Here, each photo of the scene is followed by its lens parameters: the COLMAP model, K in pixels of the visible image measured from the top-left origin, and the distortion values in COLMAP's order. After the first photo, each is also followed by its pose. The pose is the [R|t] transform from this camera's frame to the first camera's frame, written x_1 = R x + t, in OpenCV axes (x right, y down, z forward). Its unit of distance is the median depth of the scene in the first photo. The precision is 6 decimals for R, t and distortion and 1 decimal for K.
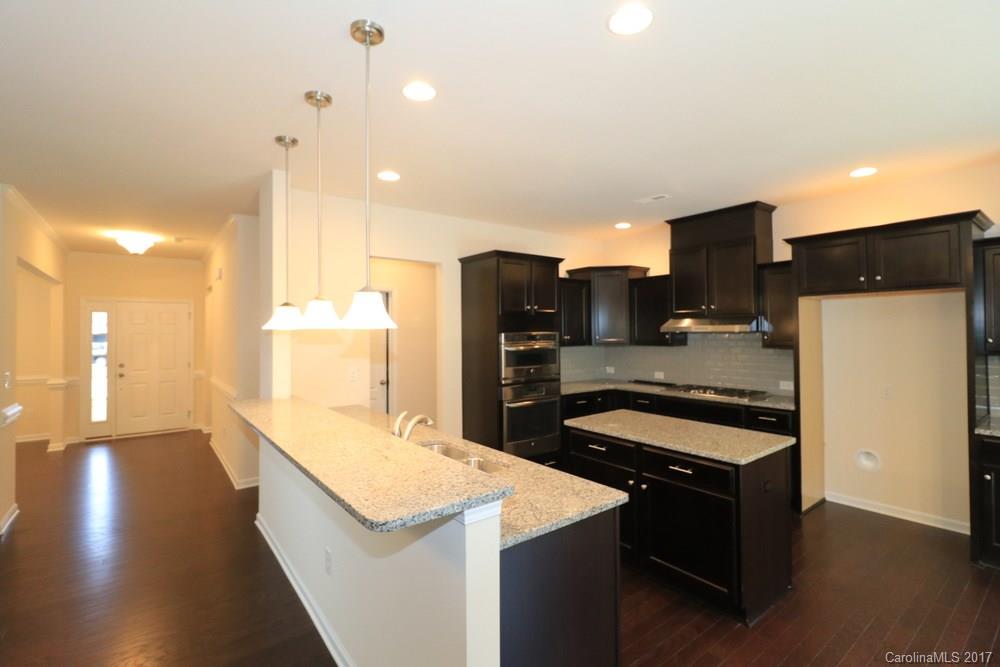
lens RADIAL K [[458.8, 0, 499.0], [0, 458.8, 325.5], [0, 0, 1]] dist [-0.005422, -0.000234]
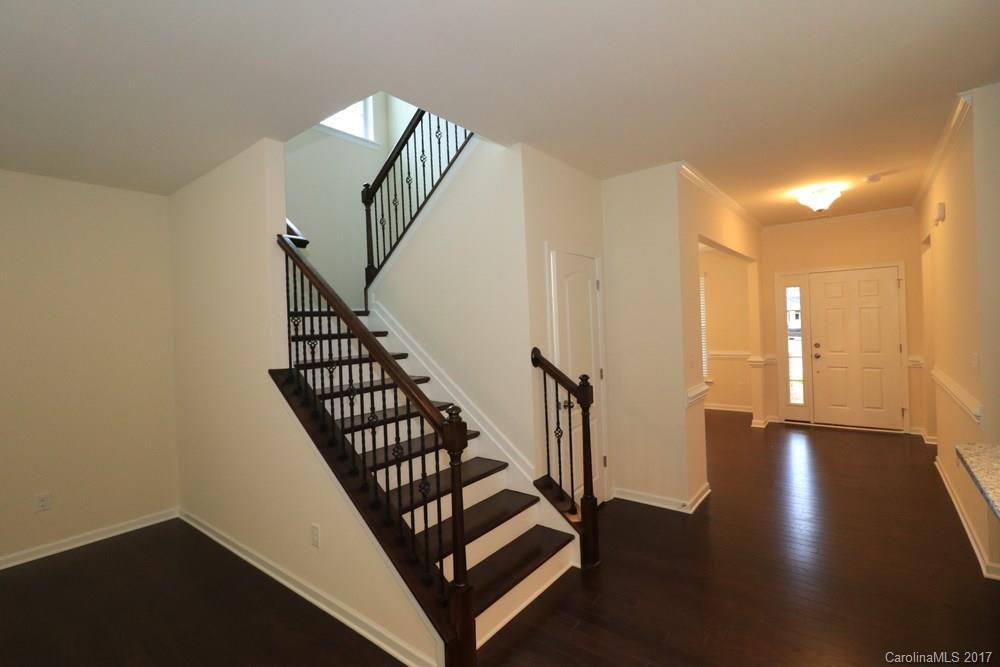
lens RADIAL K [[458.8, 0, 501.1], [0, 458.8, 324.8], [0, 0, 1]] dist [-0.005422, -0.000234]
pose [[0.241443, 0.002563, -0.970412, -0.121978], [0.049286, 0.998674, 0.014900, 0.004591], [0.969163, -0.051426, 0.240997, 0.210764]]
